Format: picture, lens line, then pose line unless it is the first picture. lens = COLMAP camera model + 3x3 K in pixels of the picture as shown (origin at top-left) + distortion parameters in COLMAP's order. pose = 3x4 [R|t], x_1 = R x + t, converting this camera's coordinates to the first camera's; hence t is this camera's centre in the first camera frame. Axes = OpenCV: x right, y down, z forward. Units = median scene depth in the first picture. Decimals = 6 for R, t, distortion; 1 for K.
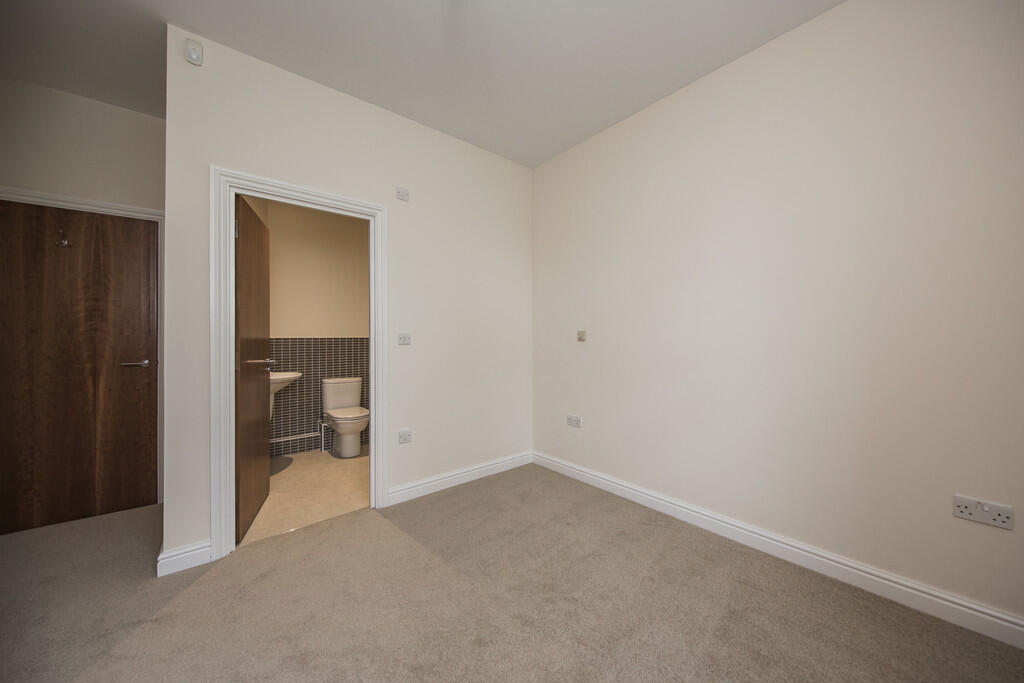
lens RADIAL K [[355.4, 0, 514.5], [0, 355.4, 338.4], [0, 0, 1]] dist [-0.000023, -0.000158]
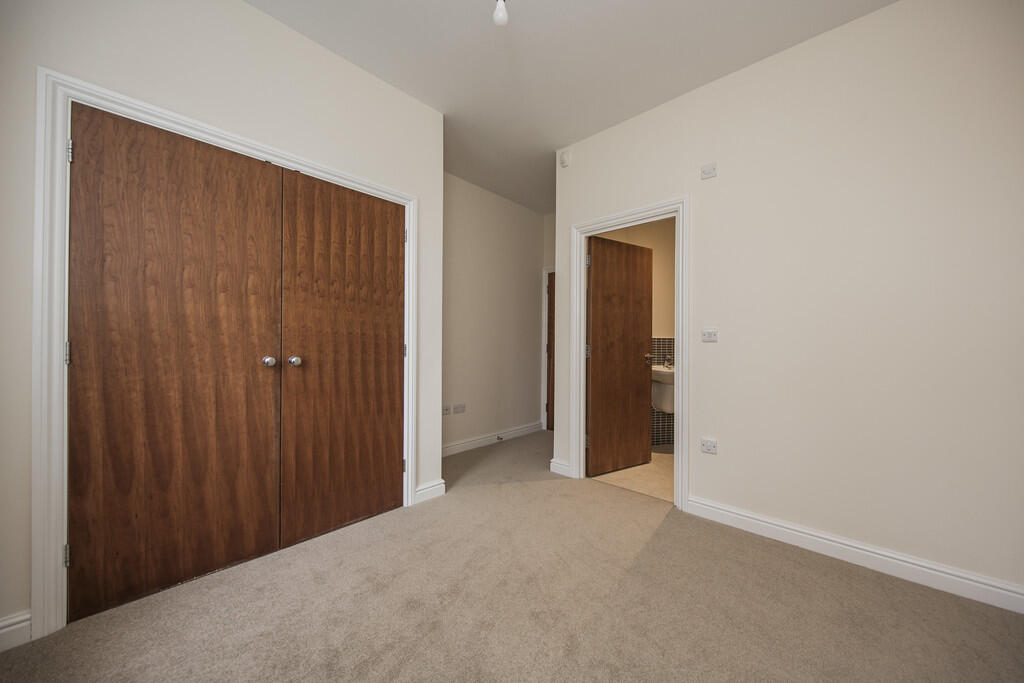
lens RADIAL K [[355.4, 0, 519.3], [0, 355.4, 342.6], [0, 0, 1]] dist [-0.000023, -0.000158]
pose [[0.143580, 0.012806, -0.989556, 0.517654], [-0.000375, 0.999917, 0.012886, 0.007649], [0.989639, -0.001479, 0.143573, 0.428434]]
